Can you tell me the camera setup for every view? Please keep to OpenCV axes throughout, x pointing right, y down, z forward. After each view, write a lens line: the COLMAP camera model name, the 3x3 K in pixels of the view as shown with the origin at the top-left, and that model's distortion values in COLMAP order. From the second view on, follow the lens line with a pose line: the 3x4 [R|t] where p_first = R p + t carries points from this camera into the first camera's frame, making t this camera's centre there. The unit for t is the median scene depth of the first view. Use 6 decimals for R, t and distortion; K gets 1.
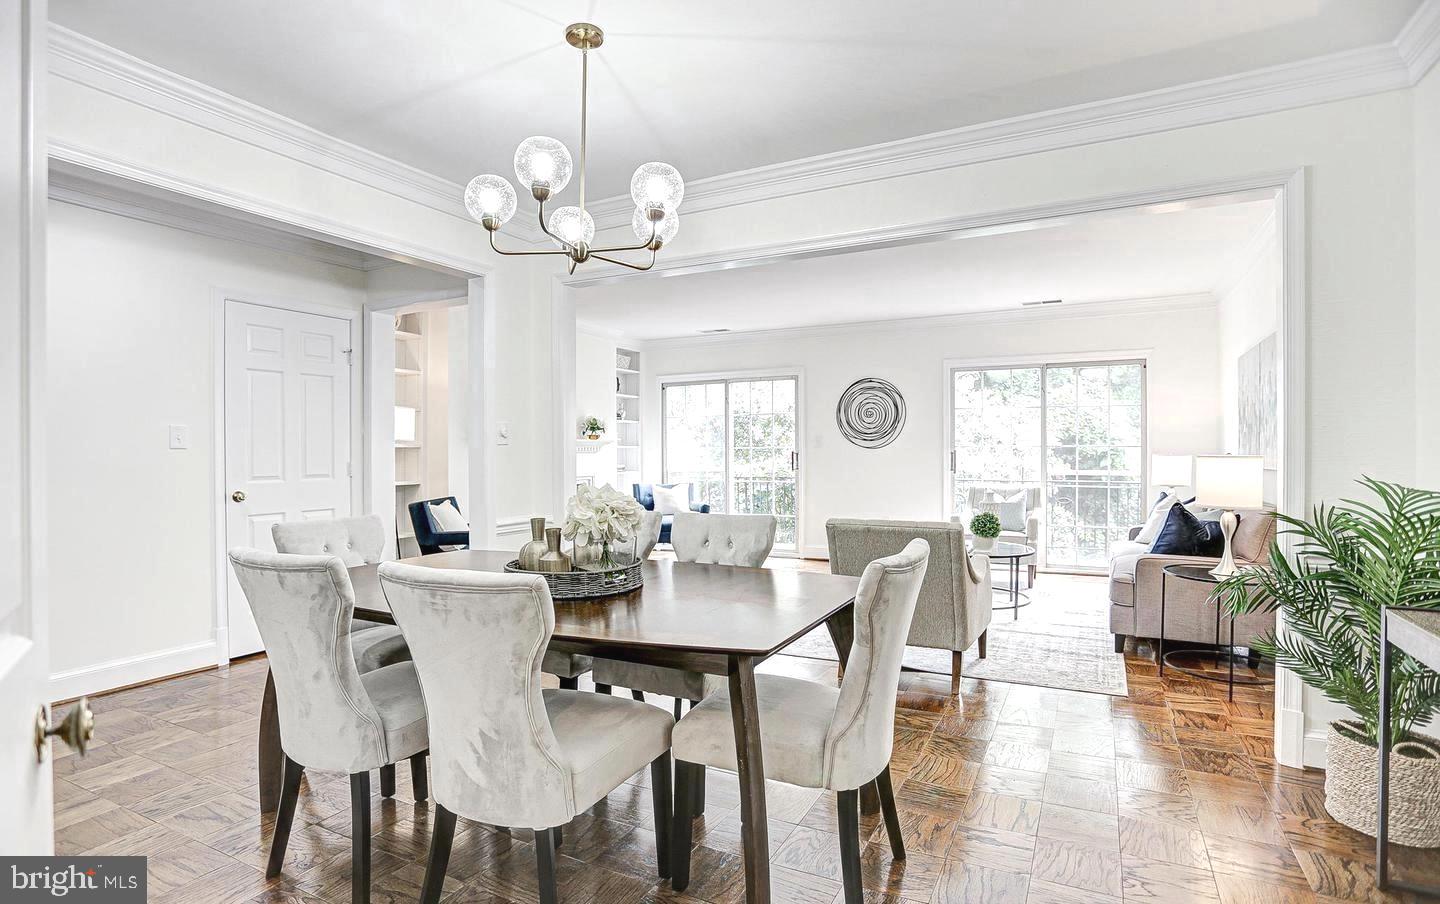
lens RADIAL K [[710.0, 0, 720.5], [0, 710.0, 461.9], [0, 0, 1]] dist [-0.065651, 0.034085]
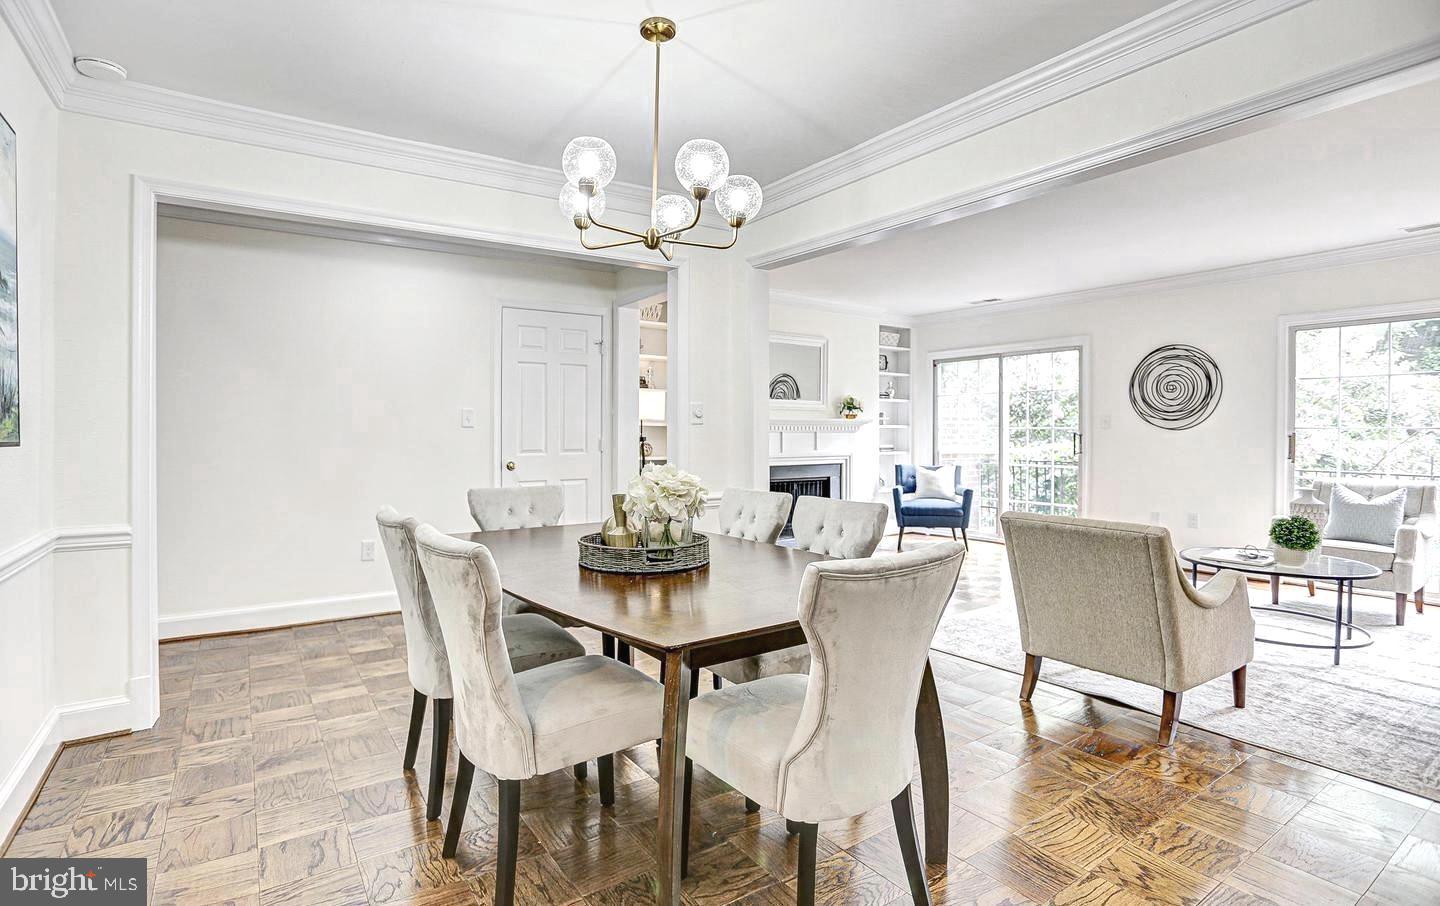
lens RADIAL K [[700.3, 0, 718.2], [0, 700.3, 438.2], [0, 0, 1]] dist [-0.068681, 0.031172]
pose [[0.881257, 0.011542, -0.472496, 0.184867], [-0.013153, 0.999913, -0.000105, -0.003377], [0.472454, 0.006307, 0.881333, 0.072489]]
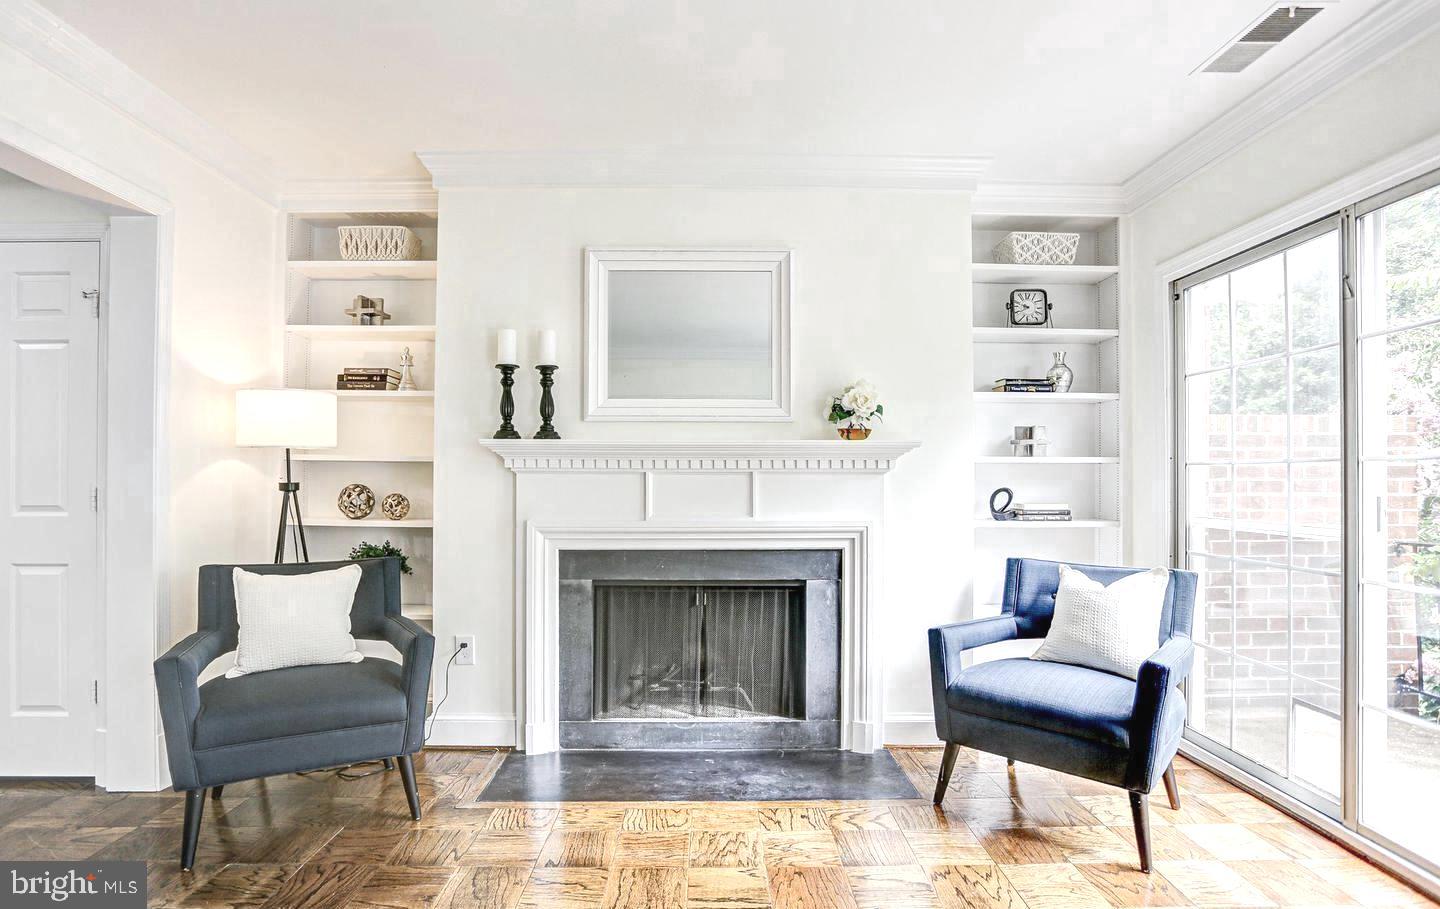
lens RADIAL K [[710.0, 0, 720.5], [0, 710.0, 464.4], [0, 0, 1]] dist [-0.065651, 0.034085]
pose [[0.471526, 0.000060, -0.881852, 0.215854], [-0.014666, 0.999862, -0.007773, -0.021120], [0.881730, 0.016598, 0.471461, 1.129121]]
